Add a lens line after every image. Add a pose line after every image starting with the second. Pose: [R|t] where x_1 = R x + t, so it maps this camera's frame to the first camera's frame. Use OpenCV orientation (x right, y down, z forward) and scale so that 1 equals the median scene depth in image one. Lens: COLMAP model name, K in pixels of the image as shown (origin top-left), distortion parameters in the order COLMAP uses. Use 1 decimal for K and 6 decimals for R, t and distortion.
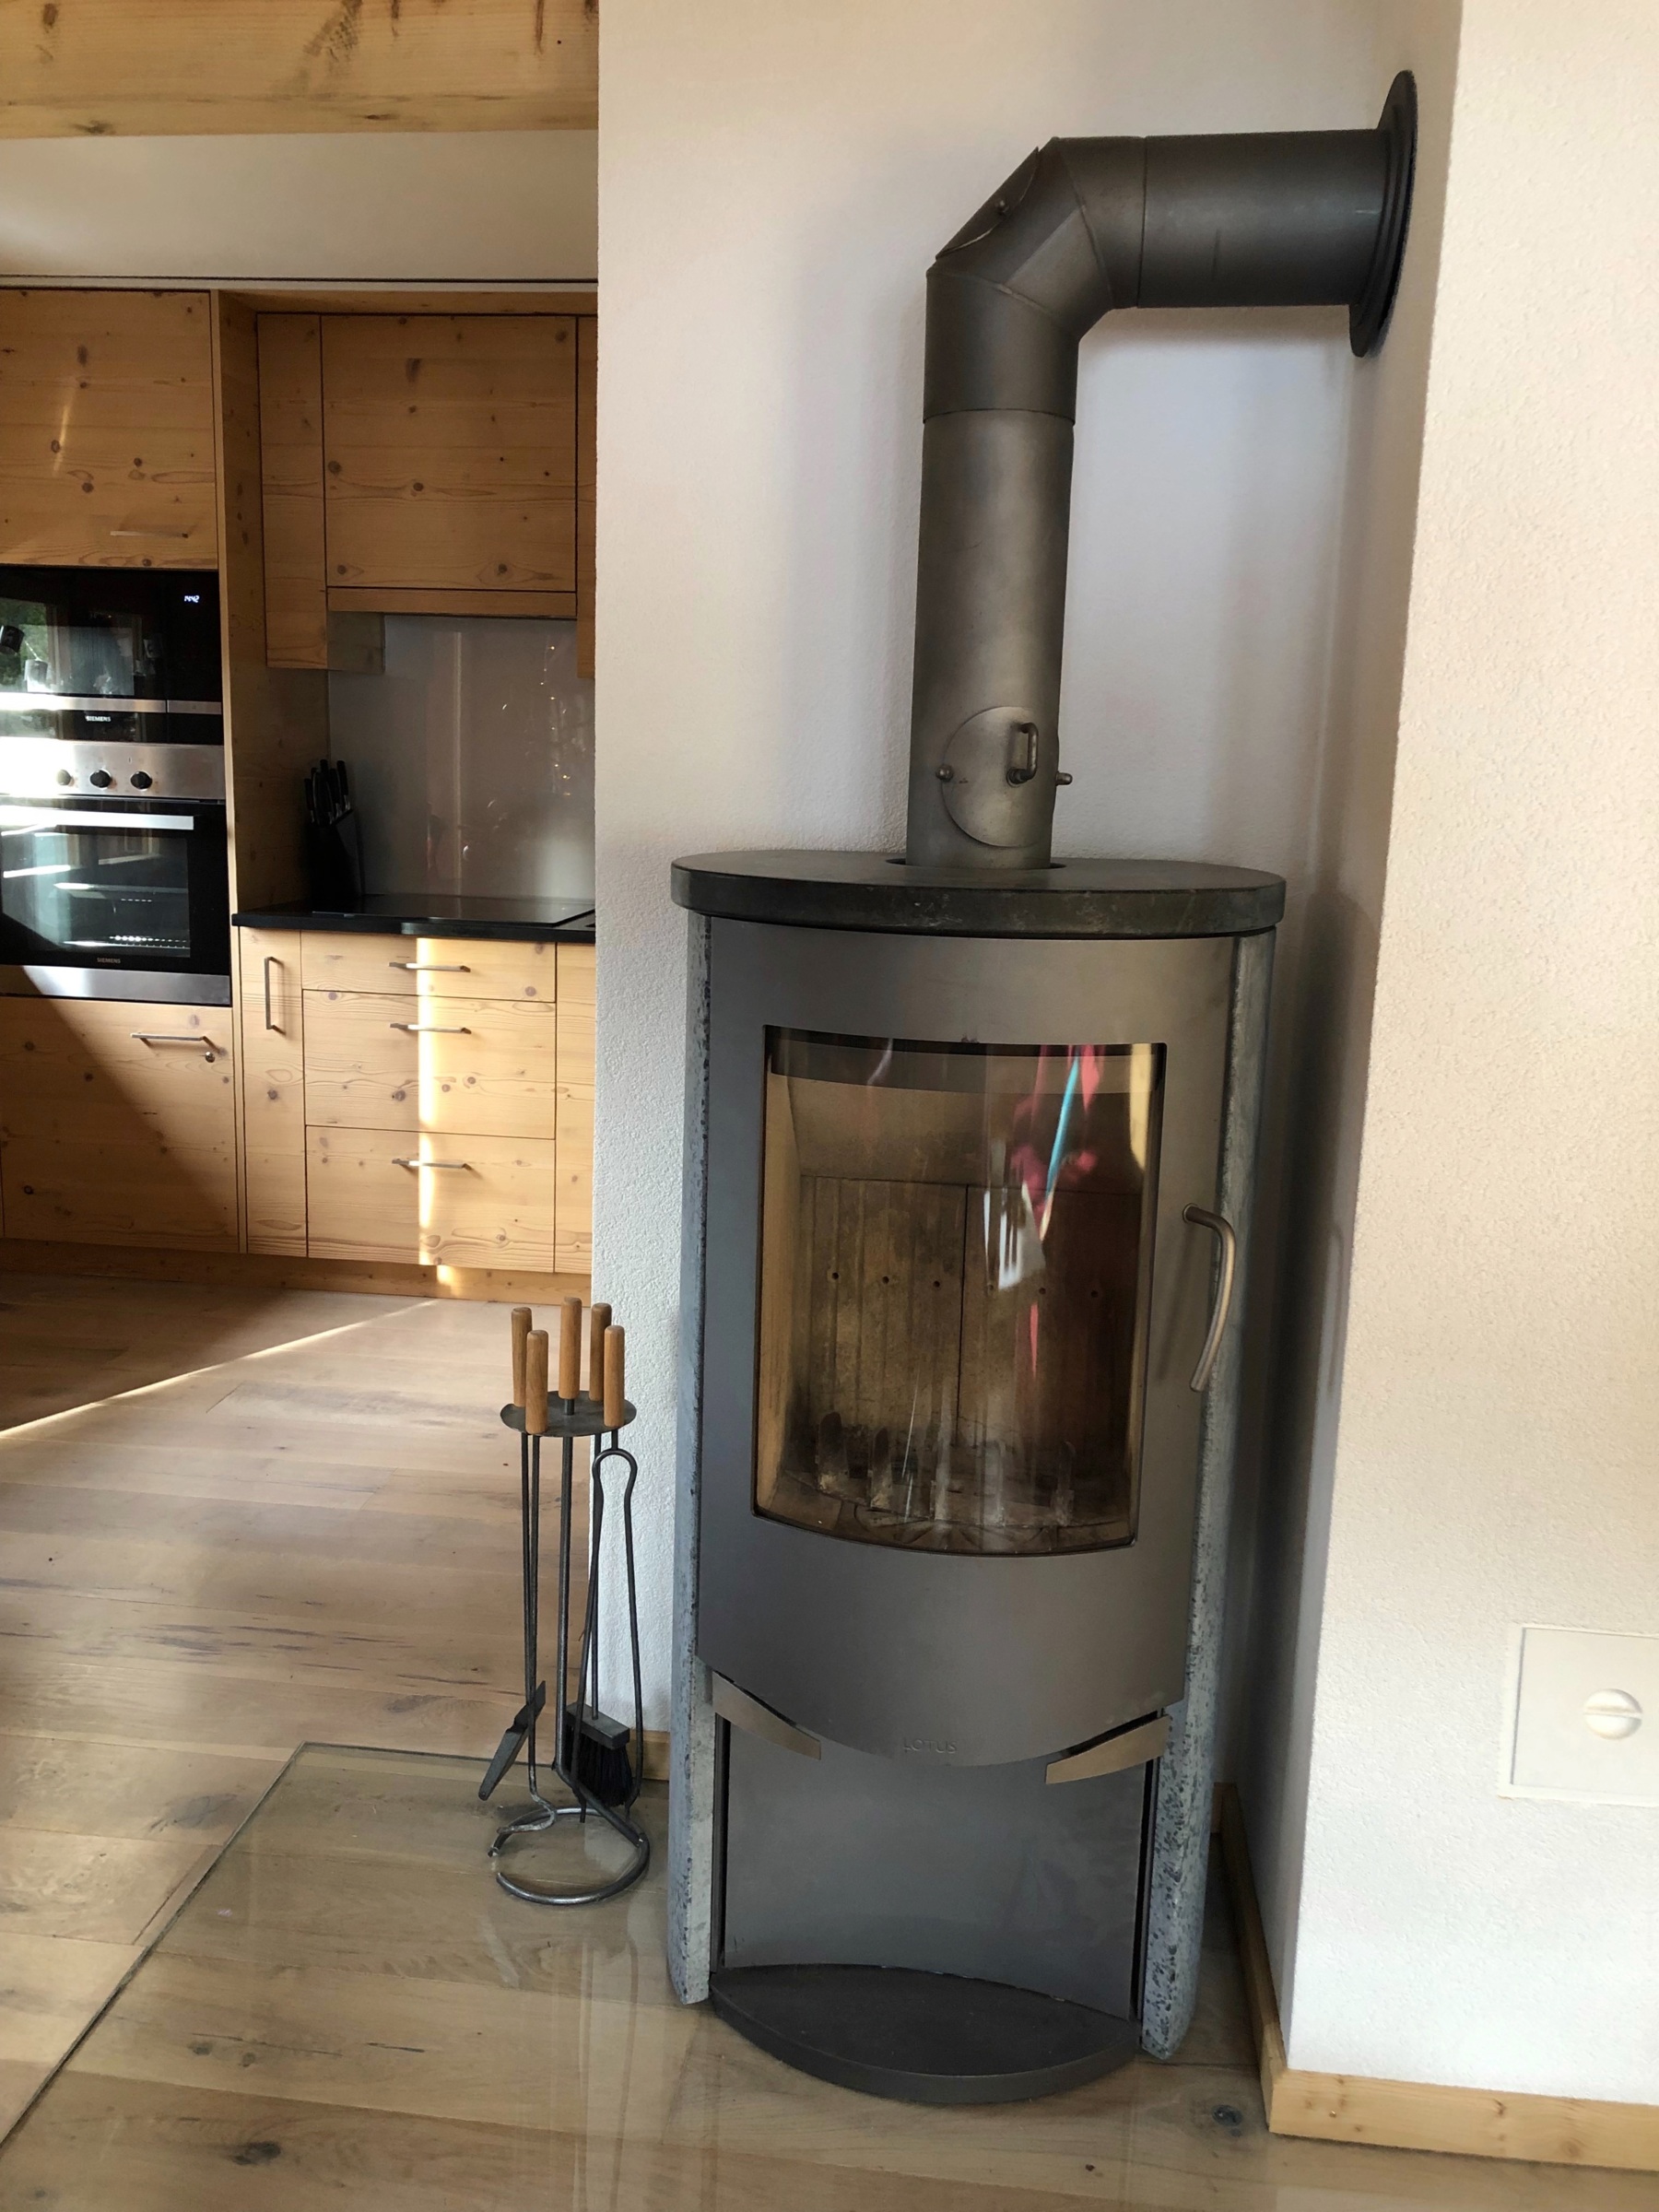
lens RADIAL K [[1823.0, 0, 829.5], [0, 1823.0, 1106.0], [0, 0, 1]] dist [-0.001902, 0.073862]
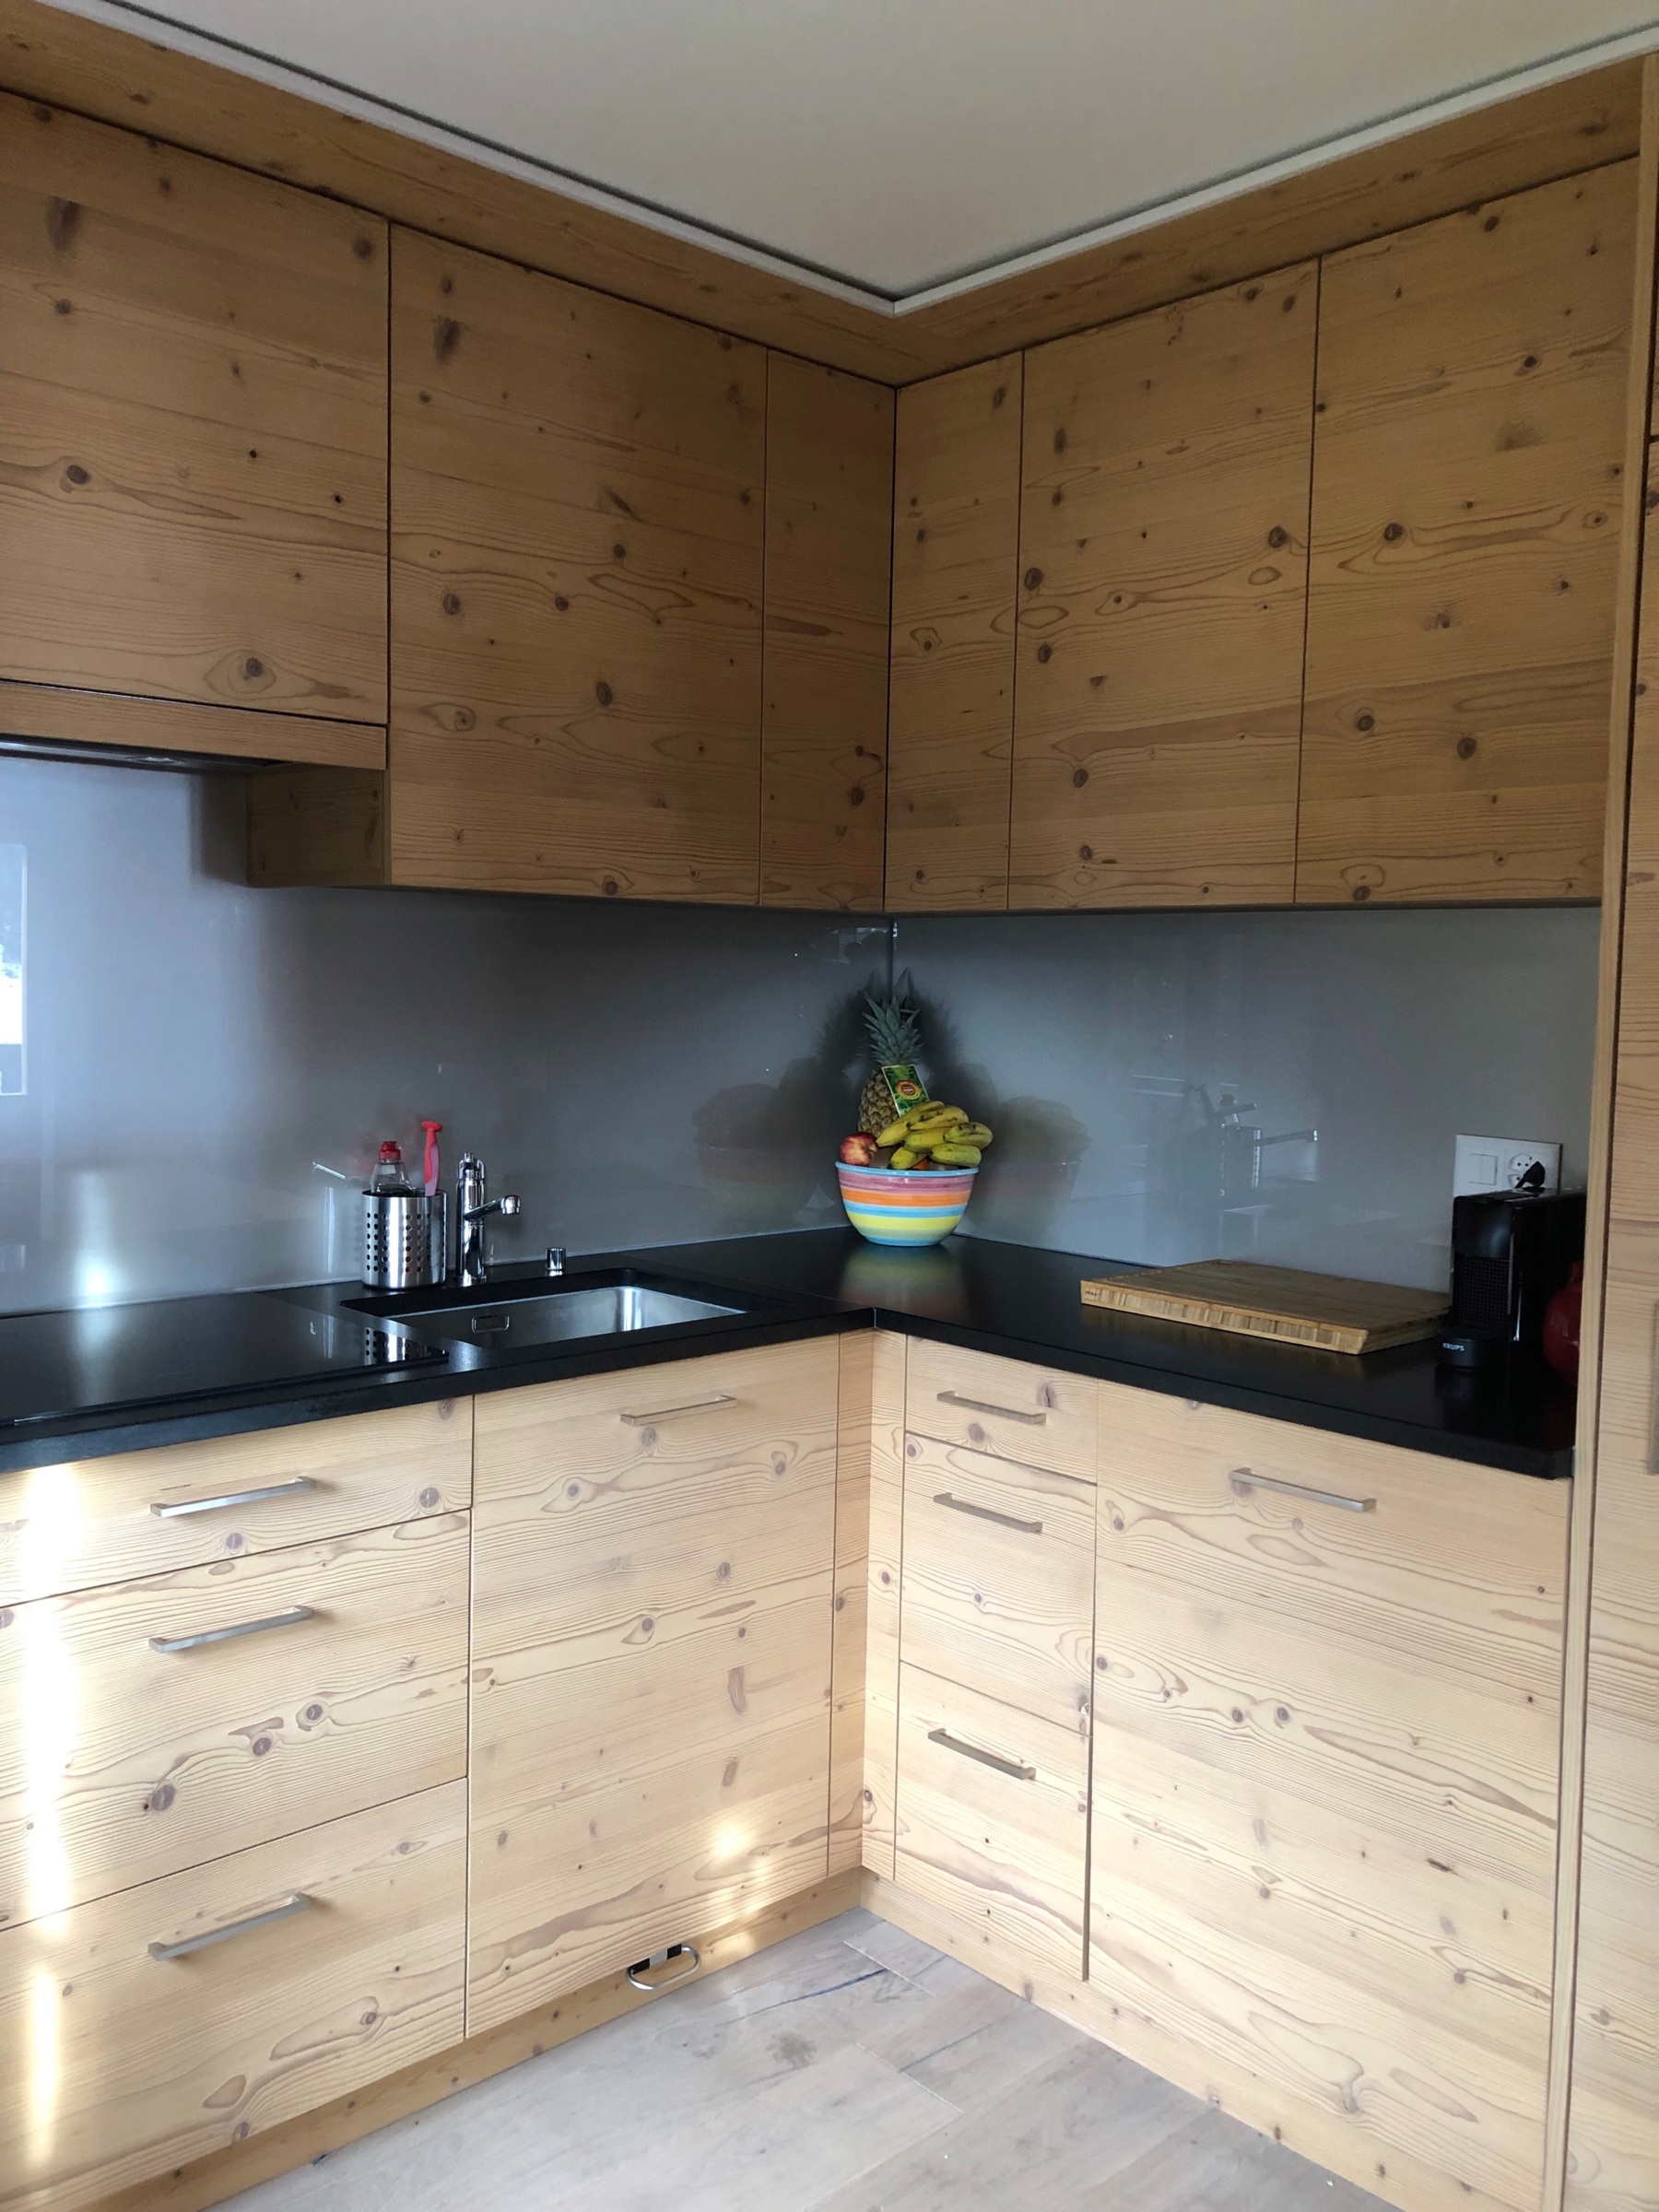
lens RADIAL K [[1823.0, 0, 829.5], [0, 1823.0, 1106.0], [0, 0, 1]] dist [-0.001902, 0.073862]
pose [[0.658002, -0.070599, 0.749699, -0.459832], [0.145675, 0.988722, -0.034749, -0.136022], [-0.738791, 0.132078, 0.660866, 0.571239]]
